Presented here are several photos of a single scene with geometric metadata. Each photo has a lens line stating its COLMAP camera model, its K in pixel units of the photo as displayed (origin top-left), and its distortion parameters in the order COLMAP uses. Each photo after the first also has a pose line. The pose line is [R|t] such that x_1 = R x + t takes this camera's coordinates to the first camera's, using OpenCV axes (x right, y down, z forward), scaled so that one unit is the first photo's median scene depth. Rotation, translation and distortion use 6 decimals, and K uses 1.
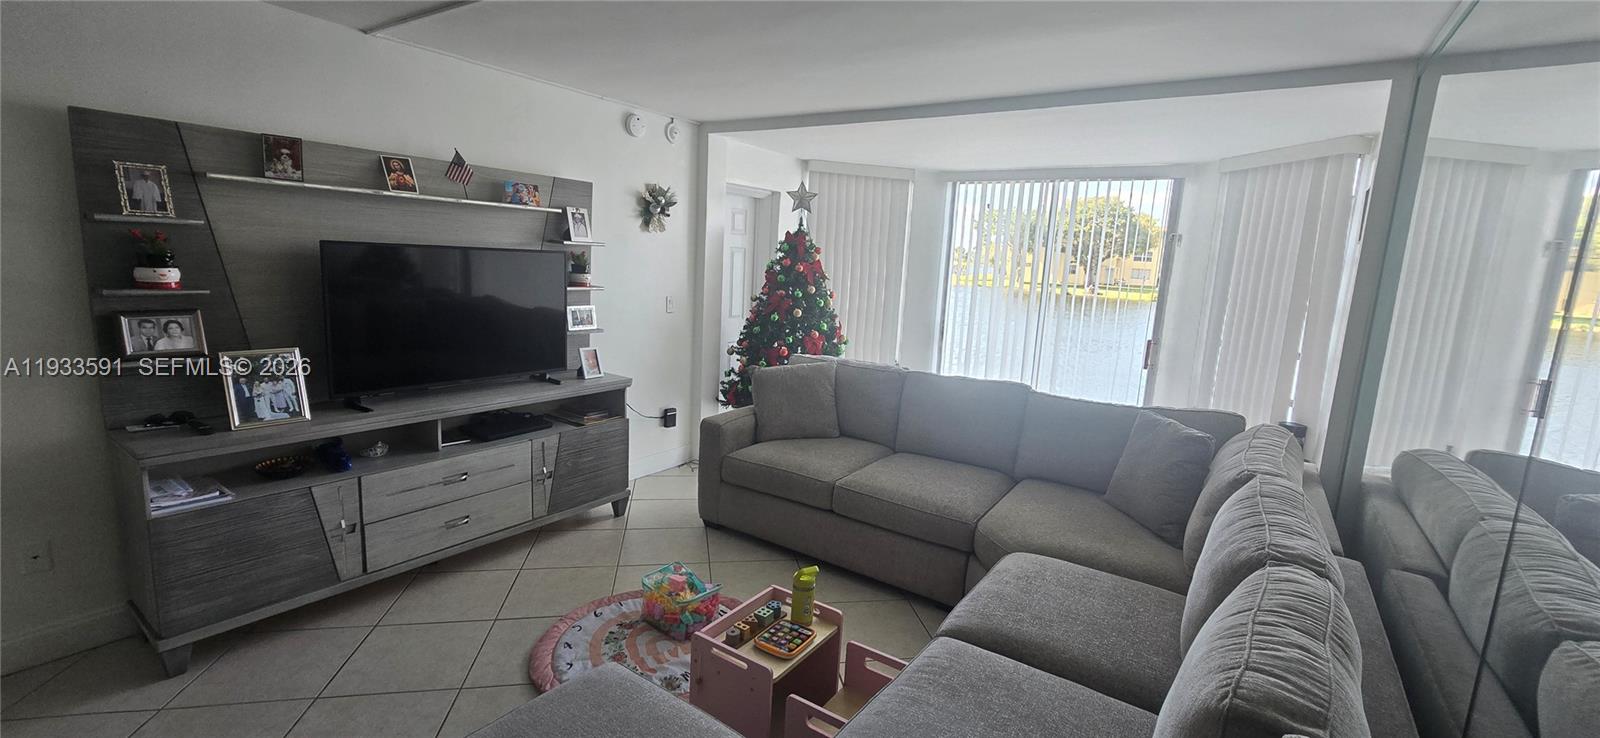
lens RADIAL K [[654.4, 0, 800.0], [0, 654.4, 361.1], [0, 0, 1]] dist [0.000384, 0.000056]
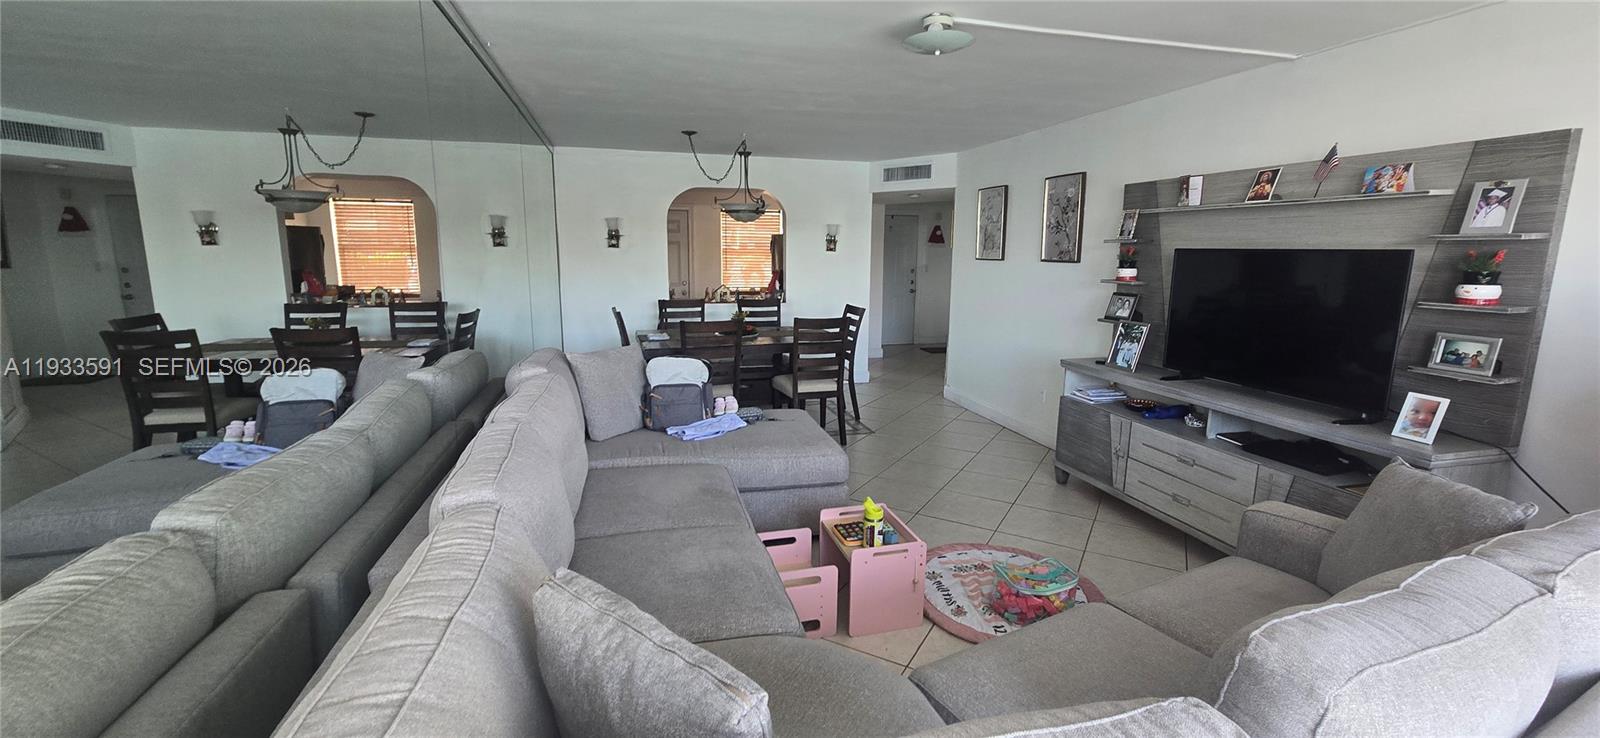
lens RADIAL K [[654.4, 0, 800.0], [0, 654.4, 361.1], [0, 0, 1]] dist [0.000384, 0.000056]
pose [[-0.643303, 0.079322, -0.761491, 0.650538], [-0.153477, 0.961068, 0.229768, -0.121732], [0.750071, 0.264682, -0.606084, 1.031838]]
